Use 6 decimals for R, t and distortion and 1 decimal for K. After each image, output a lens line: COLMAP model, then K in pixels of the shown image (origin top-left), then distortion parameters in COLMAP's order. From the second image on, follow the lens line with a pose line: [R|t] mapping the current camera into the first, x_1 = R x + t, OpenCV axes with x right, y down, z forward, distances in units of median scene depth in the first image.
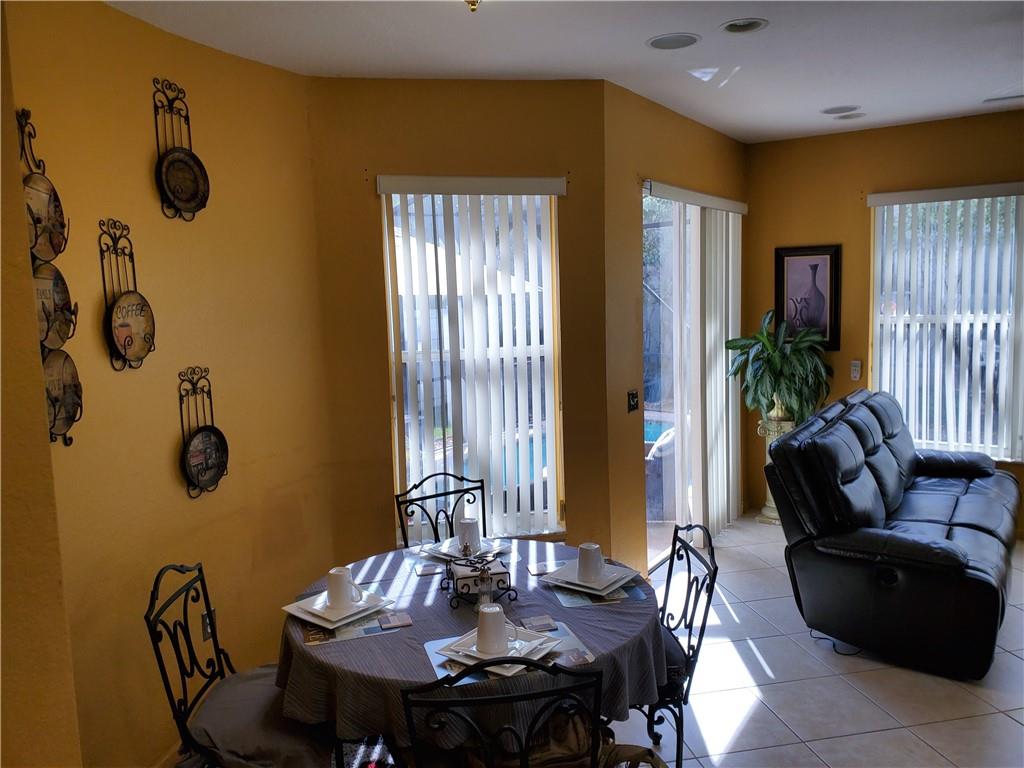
lens RADIAL K [[790.3, 0, 521.9], [0, 790.3, 385.8], [0, 0, 1]] dist [0.009252, -0.011497]
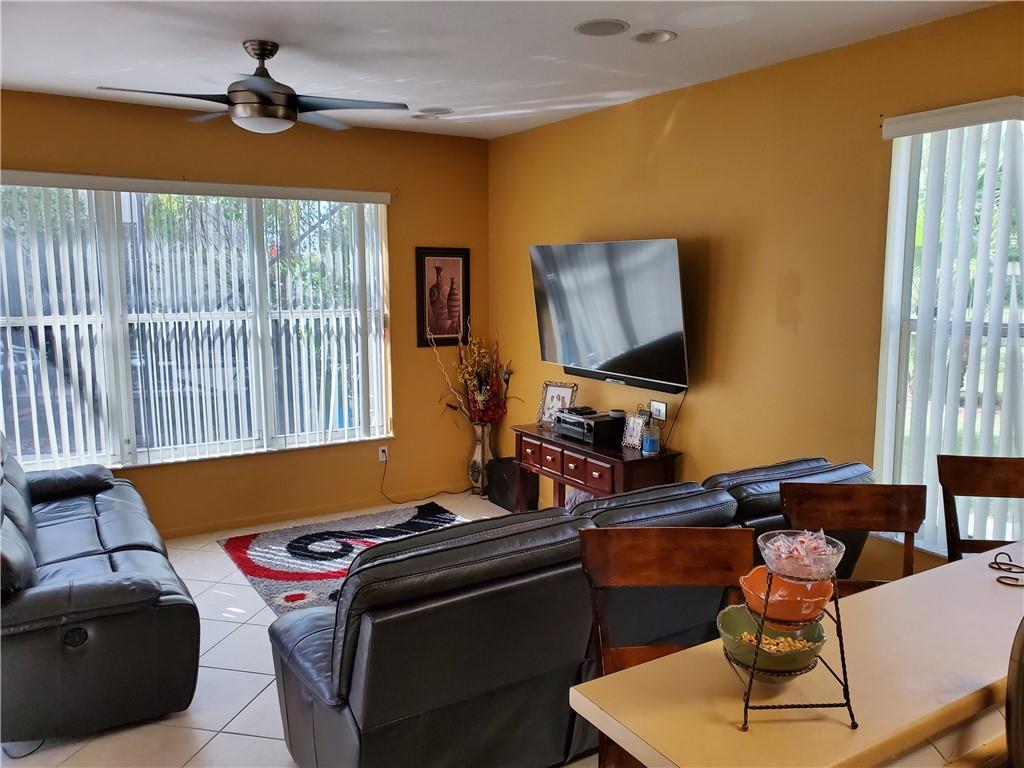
lens RADIAL K [[790.3, 0, 524.4], [0, 790.3, 382.3], [0, 0, 1]] dist [0.009252, -0.011497]
pose [[0.413630, -0.091781, 0.905807, -0.043846], [0.093939, 0.993898, 0.057810, -0.017557], [-0.905586, 0.061178, 0.419728, 0.152285]]
